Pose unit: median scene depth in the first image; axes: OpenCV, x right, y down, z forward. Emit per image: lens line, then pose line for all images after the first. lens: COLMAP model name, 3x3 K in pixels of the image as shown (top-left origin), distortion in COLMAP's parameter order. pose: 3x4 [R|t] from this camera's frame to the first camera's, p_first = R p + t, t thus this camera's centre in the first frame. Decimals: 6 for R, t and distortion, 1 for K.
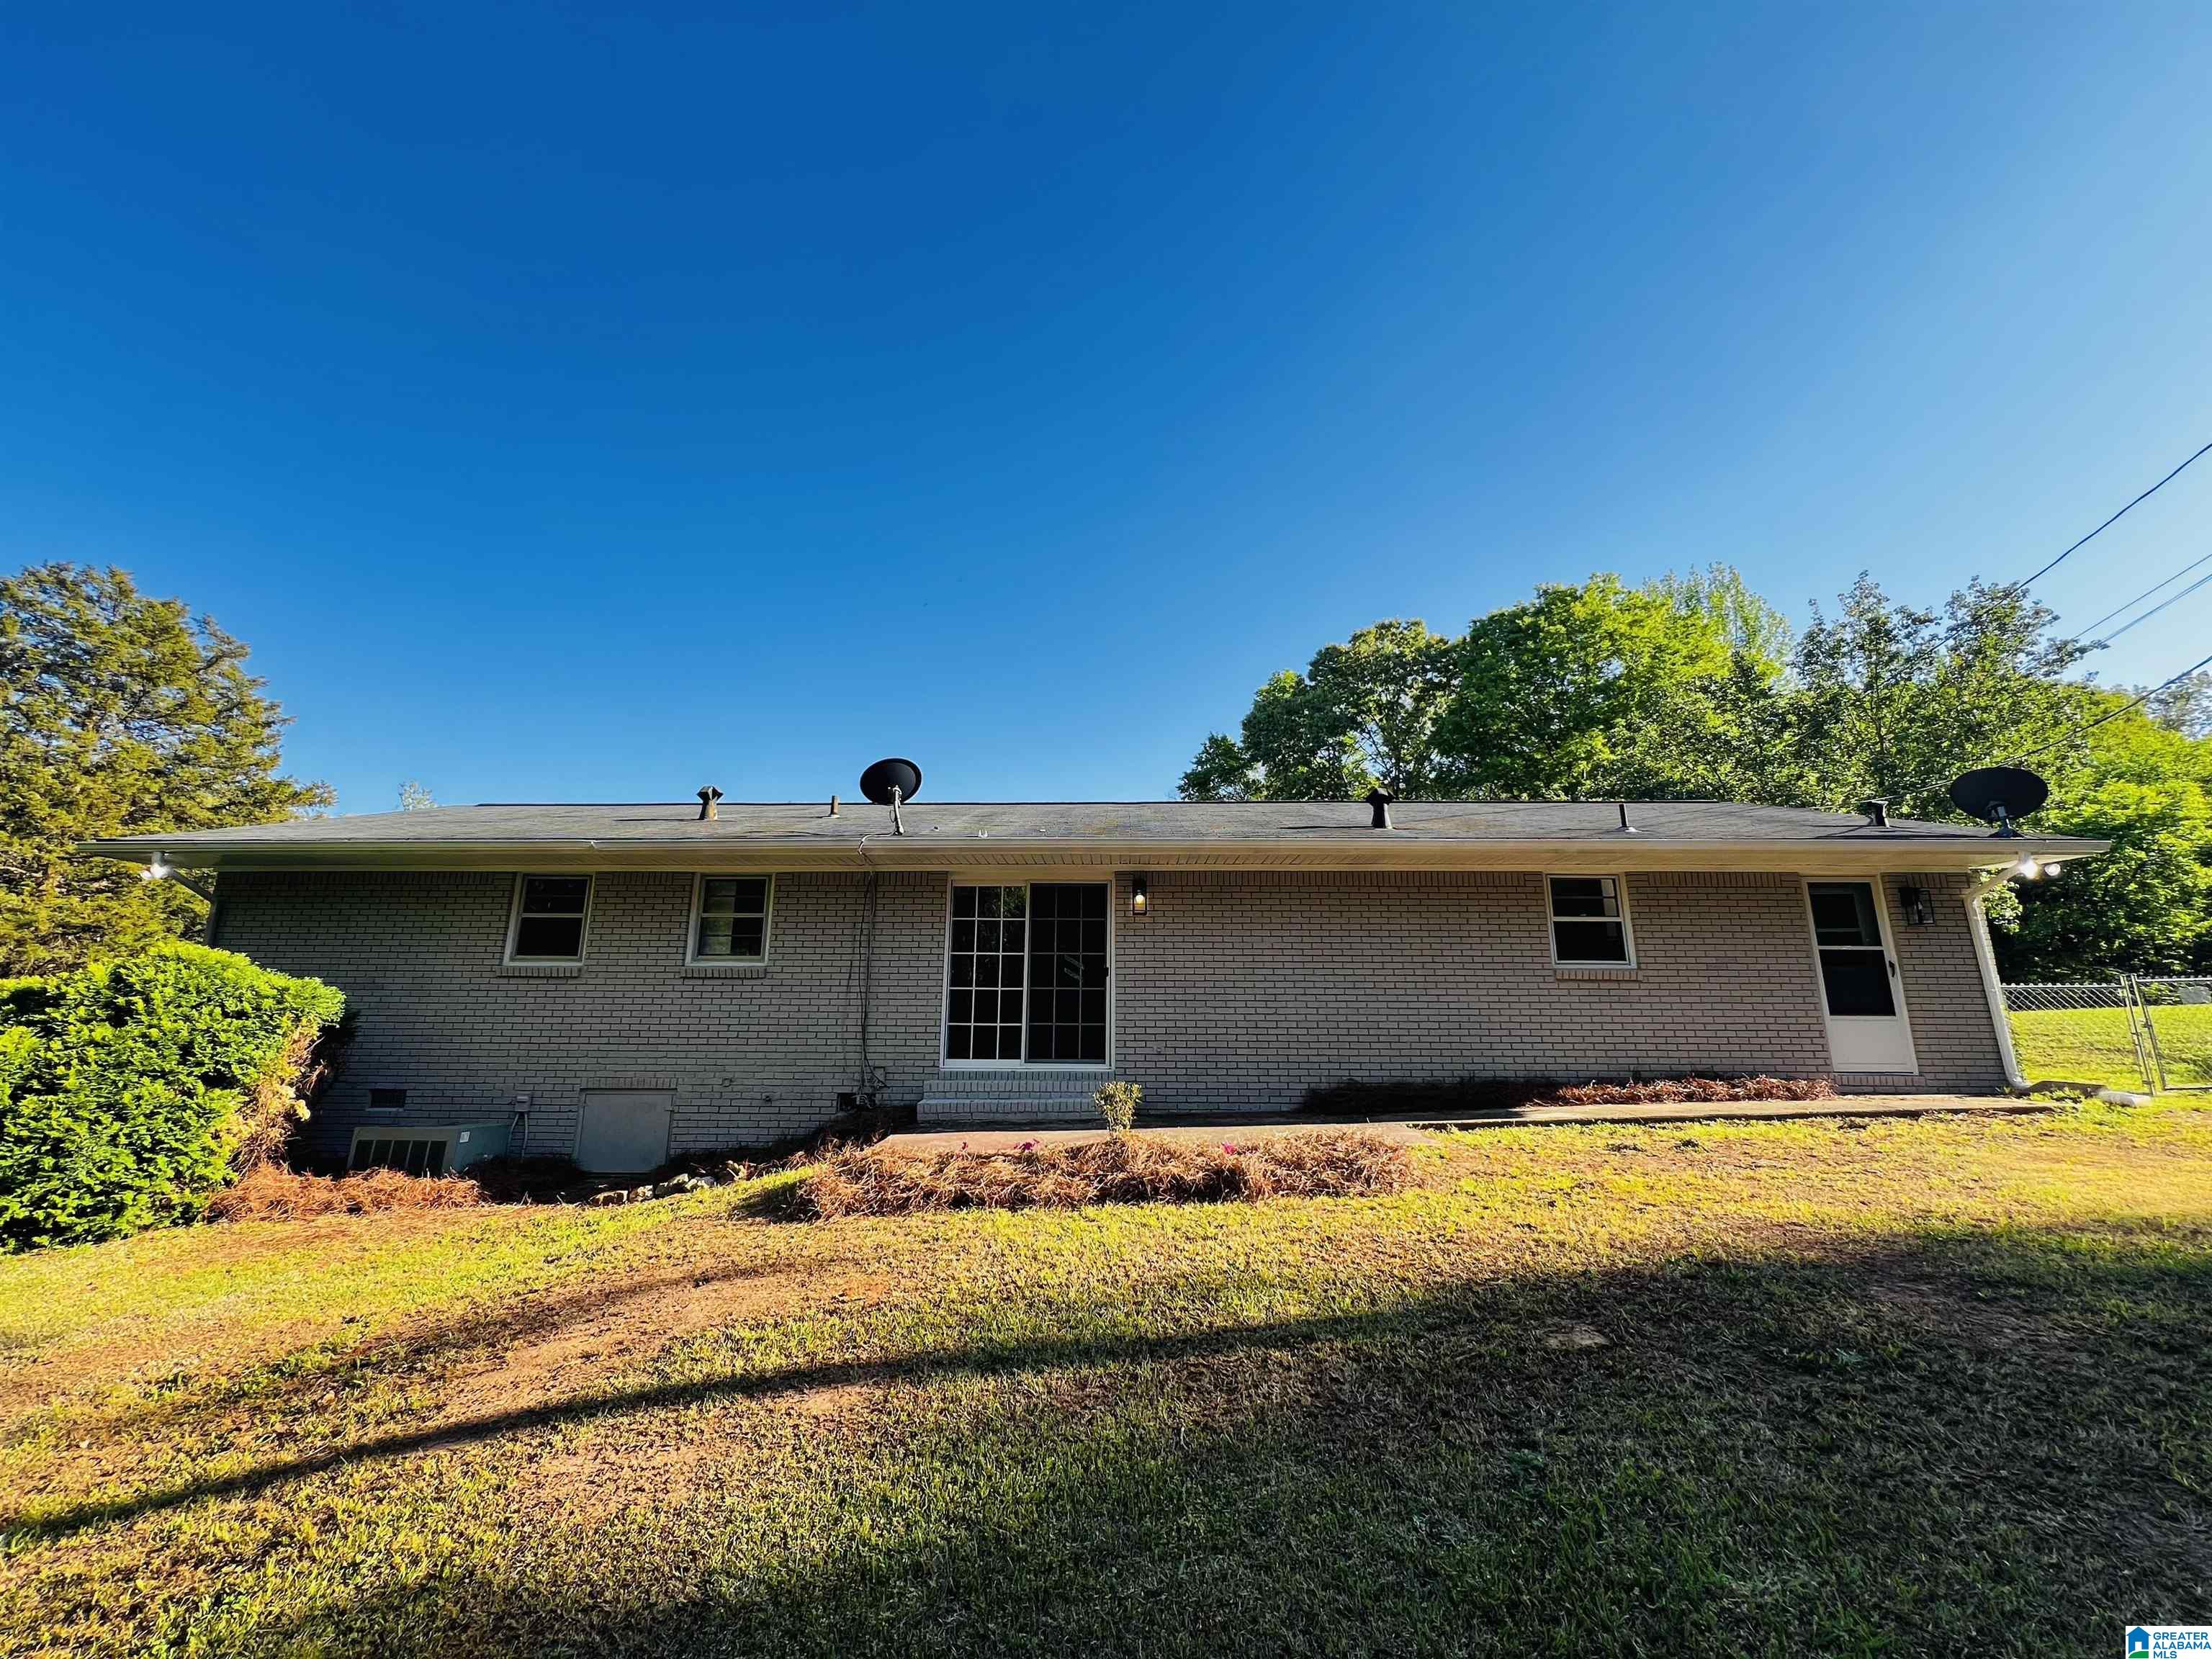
lens RADIAL K [[880.0, 0, 1096.5], [0, 880.0, 828.9], [0, 0, 1]] dist [-0.002494, -0.000711]
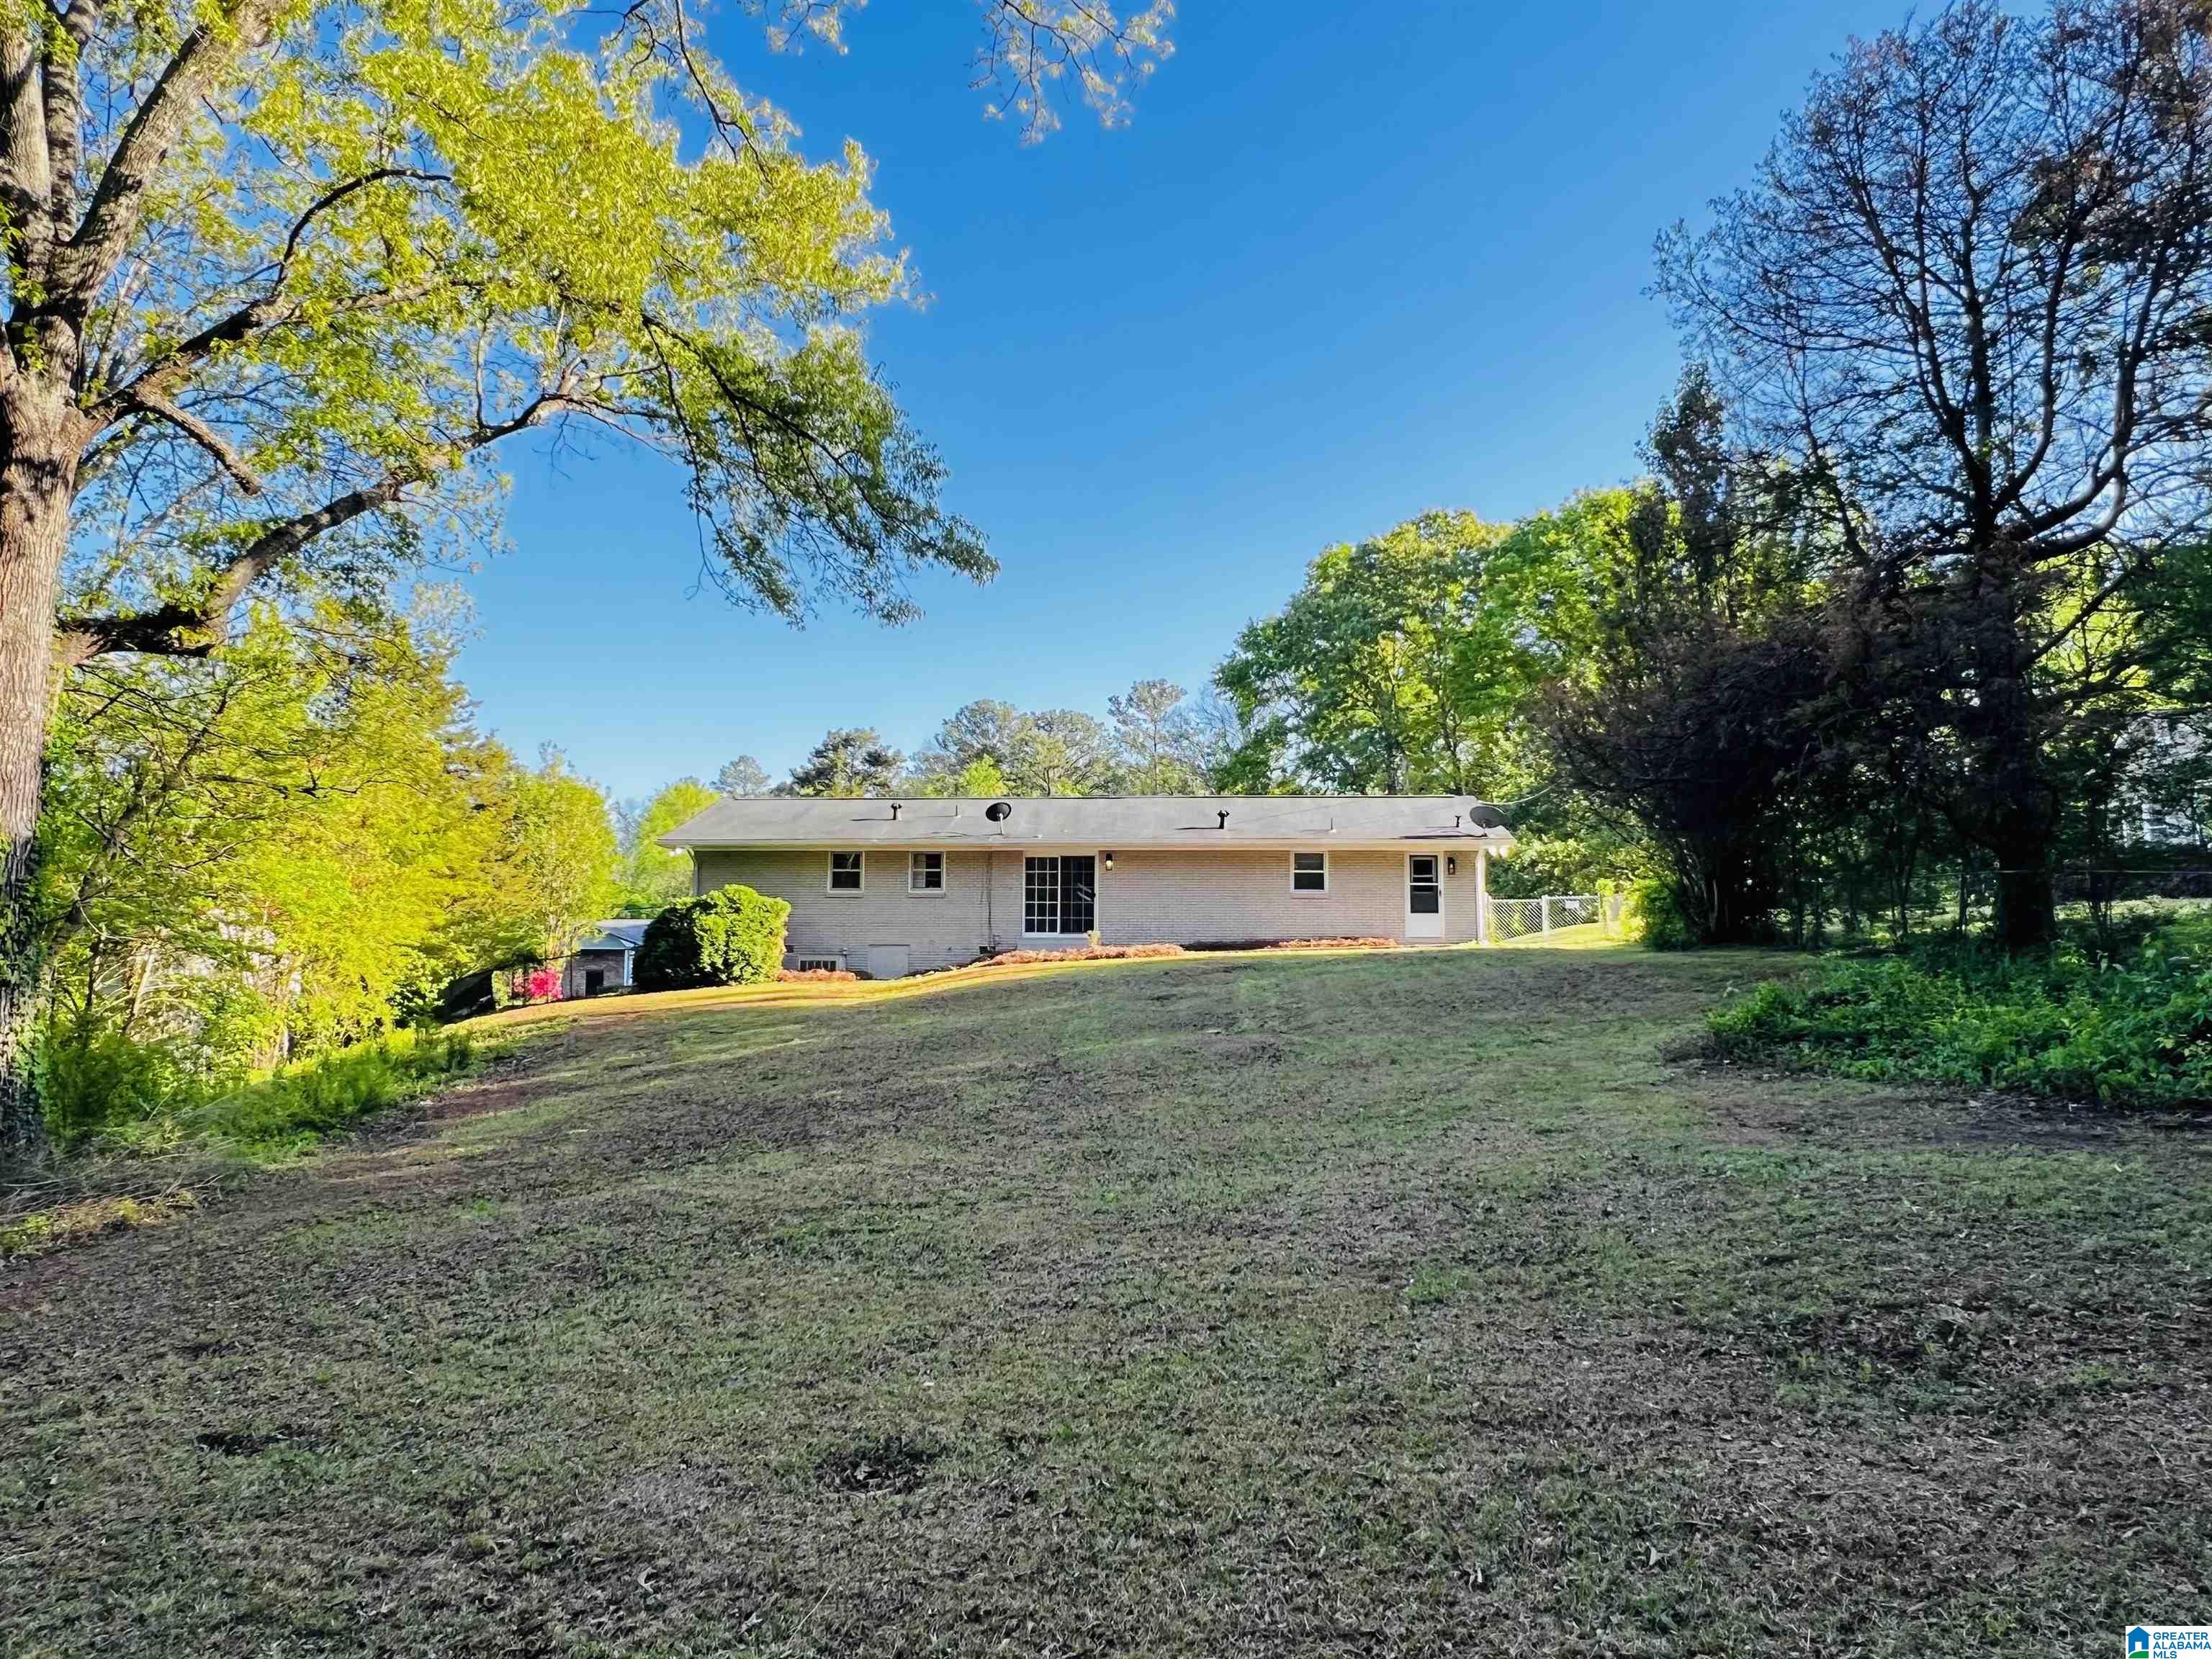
lens RADIAL K [[1483.3, 0, 1106.2], [0, 1483.3, 834.3], [0, 0, 1]] dist [-0.001522, -0.000029]
pose [[0.999717, -0.002532, -0.023640, 0.131224], [0.005434, 0.992327, 0.123524, -0.462430], [0.023145, -0.123618, 0.992060, -2.757315]]
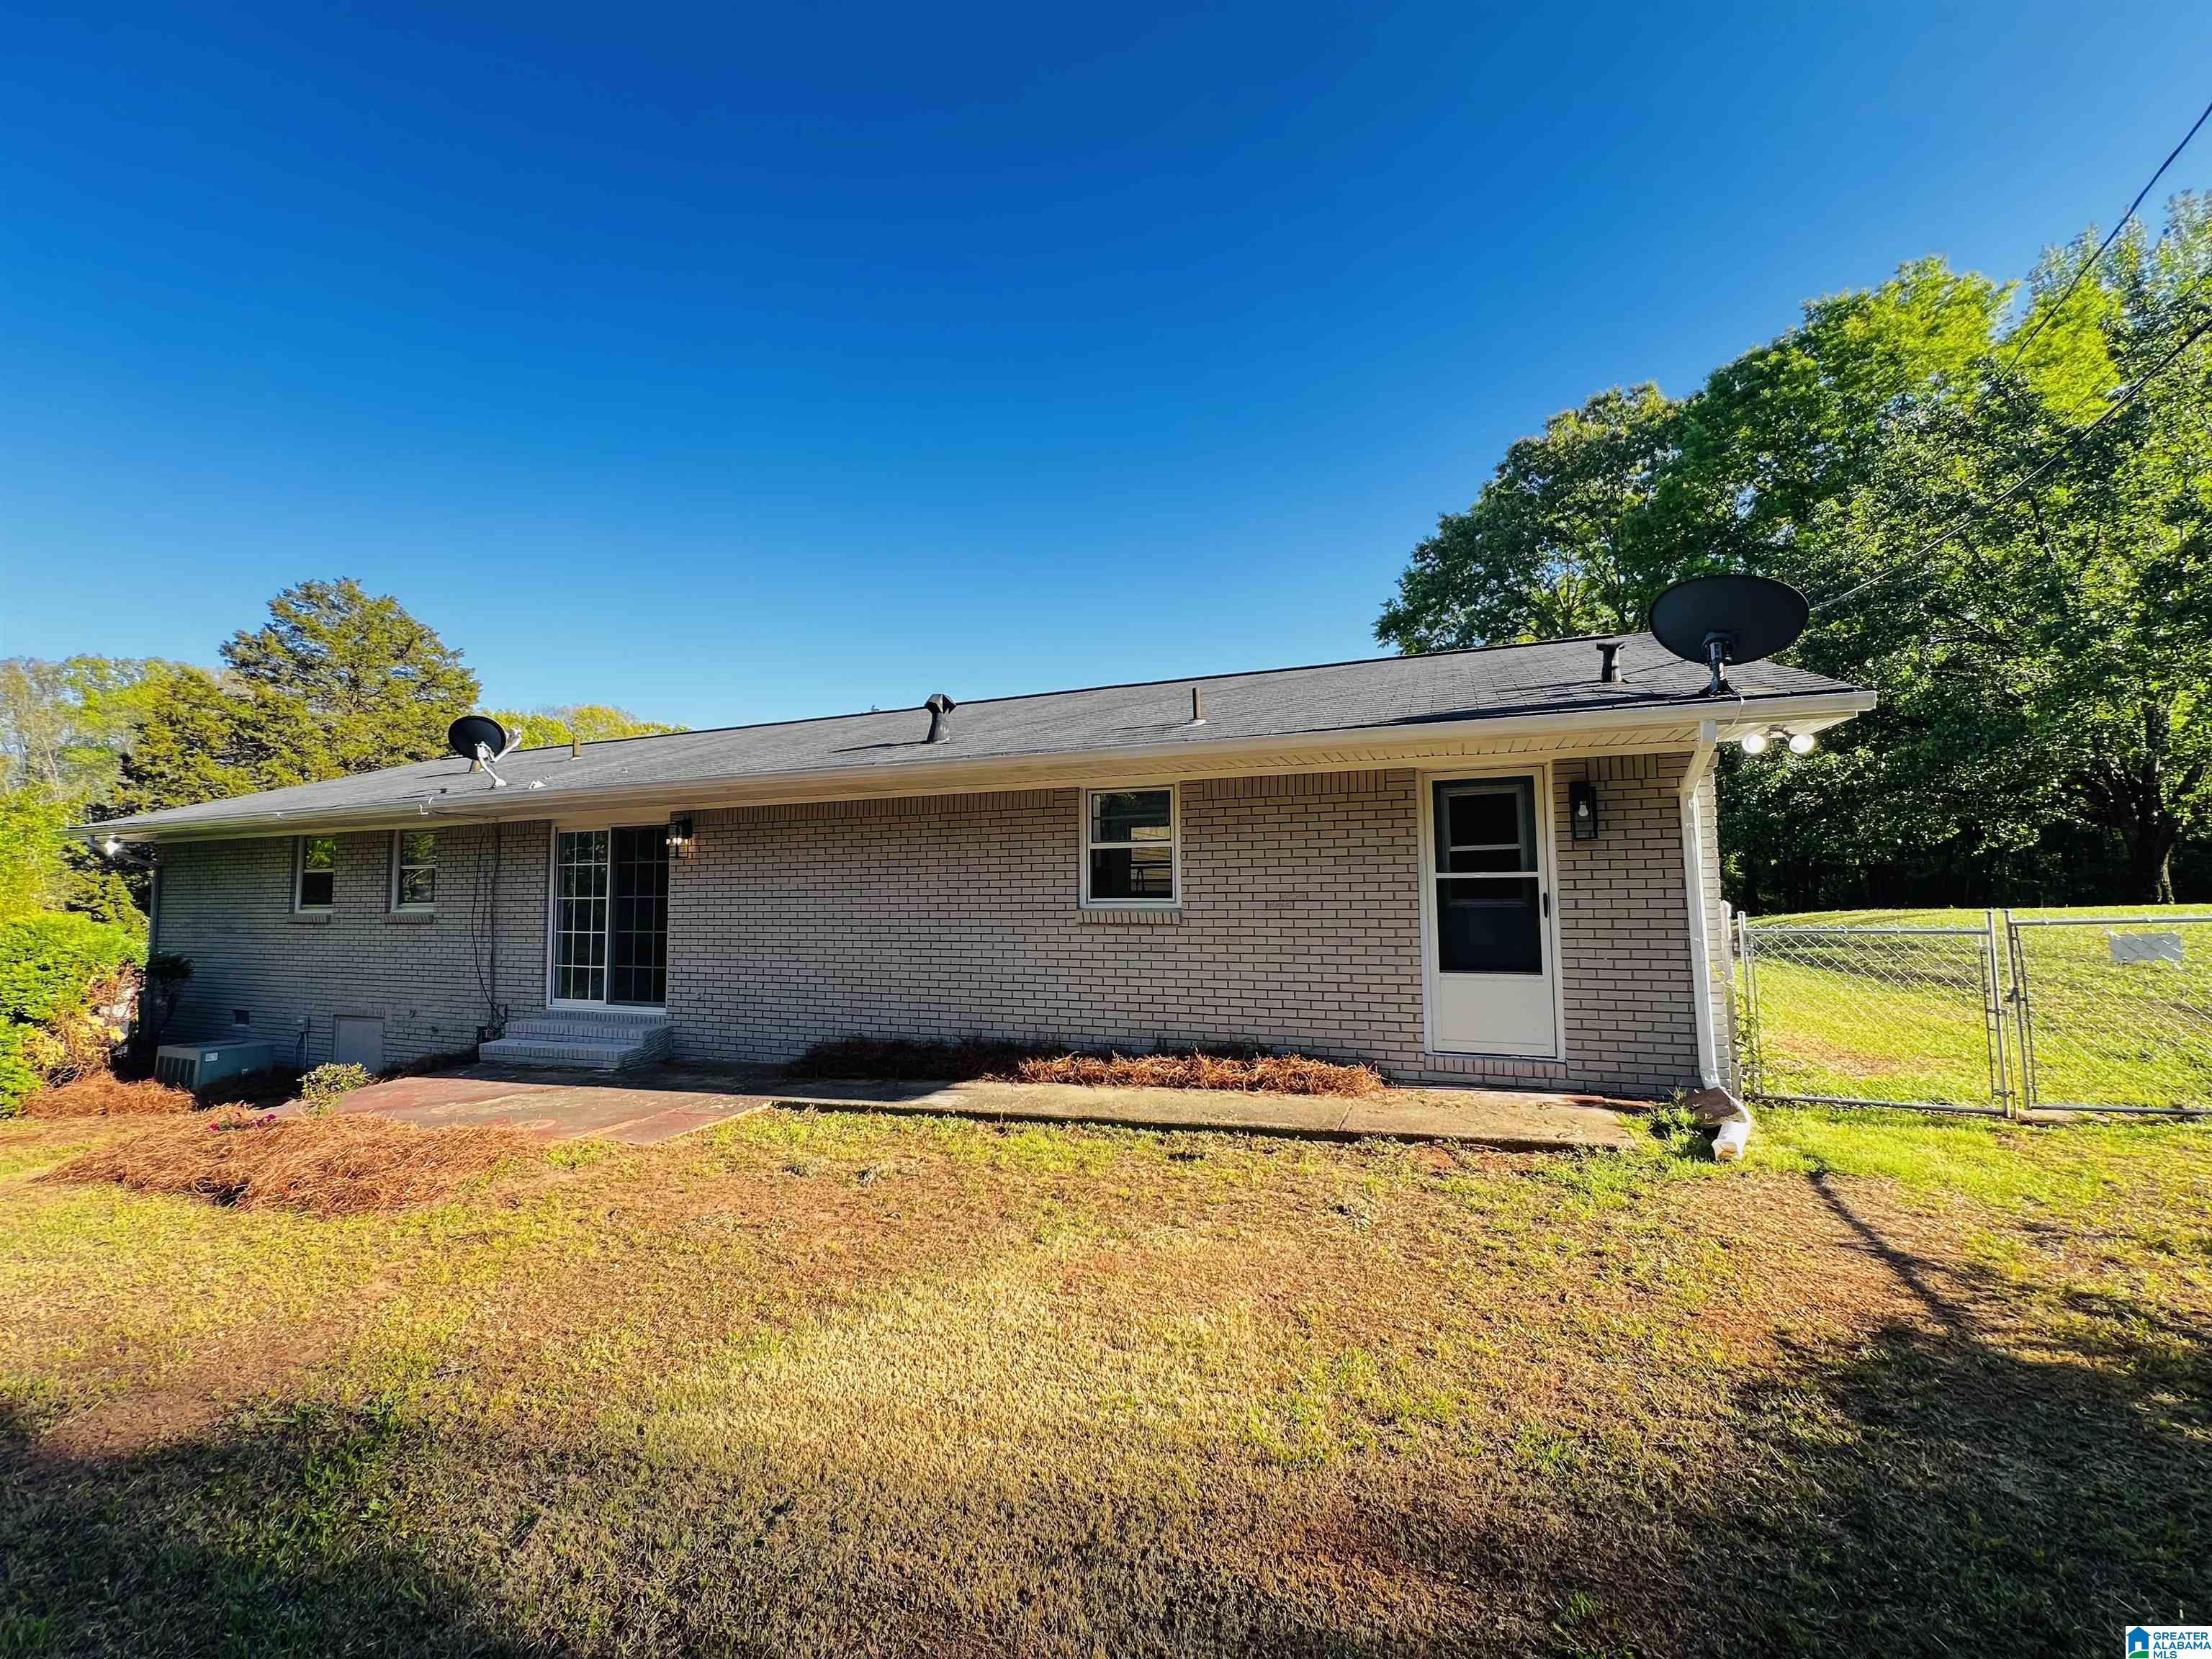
lens RADIAL K [[880.0, 0, 1105.6], [0, 880.0, 822.5], [0, 0, 1]] dist [-0.002494, -0.000711]
pose [[0.937295, -0.044285, -0.345713, 0.810983], [0.095816, 0.986417, 0.133419, -0.023210], [0.335109, -0.158178, 0.928807, 0.271983]]
